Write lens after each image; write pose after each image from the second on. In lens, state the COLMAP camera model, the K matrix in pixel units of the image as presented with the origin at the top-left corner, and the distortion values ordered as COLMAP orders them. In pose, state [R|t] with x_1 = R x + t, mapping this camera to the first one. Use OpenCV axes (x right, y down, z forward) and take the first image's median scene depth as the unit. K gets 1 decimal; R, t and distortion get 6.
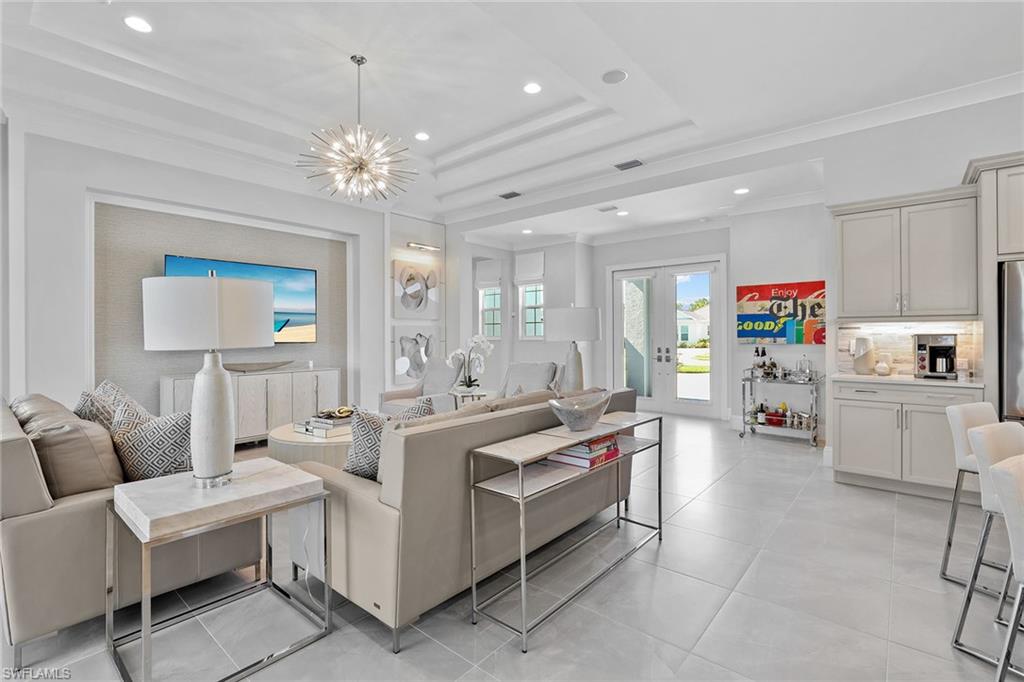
lens RADIAL K [[471.9, 0, 493.4], [0, 471.9, 335.2], [0, 0, 1]] dist [-0.017389, 0.003126]
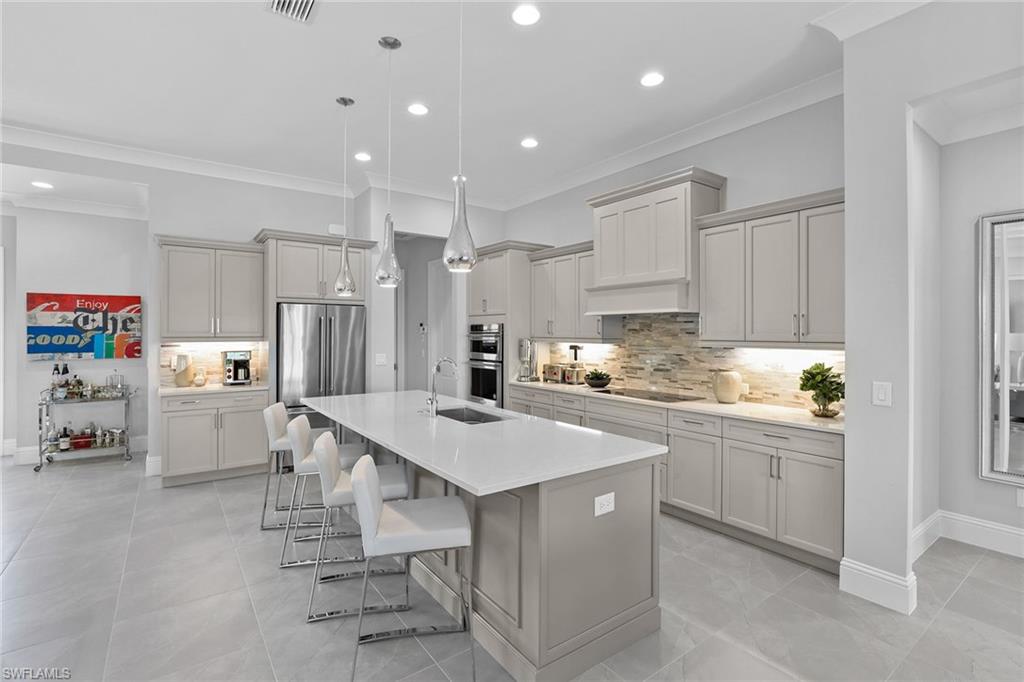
lens RADIAL K [[471.9, 0, 517.2], [0, 471.9, 331.3], [0, 0, 1]] dist [-0.017389, 0.003126]
pose [[0.208680, 0.005806, 0.977967, -0.116763], [-0.002094, 0.999983, -0.005490, -0.034289], [-0.977982, -0.000903, 0.208689, -0.029671]]
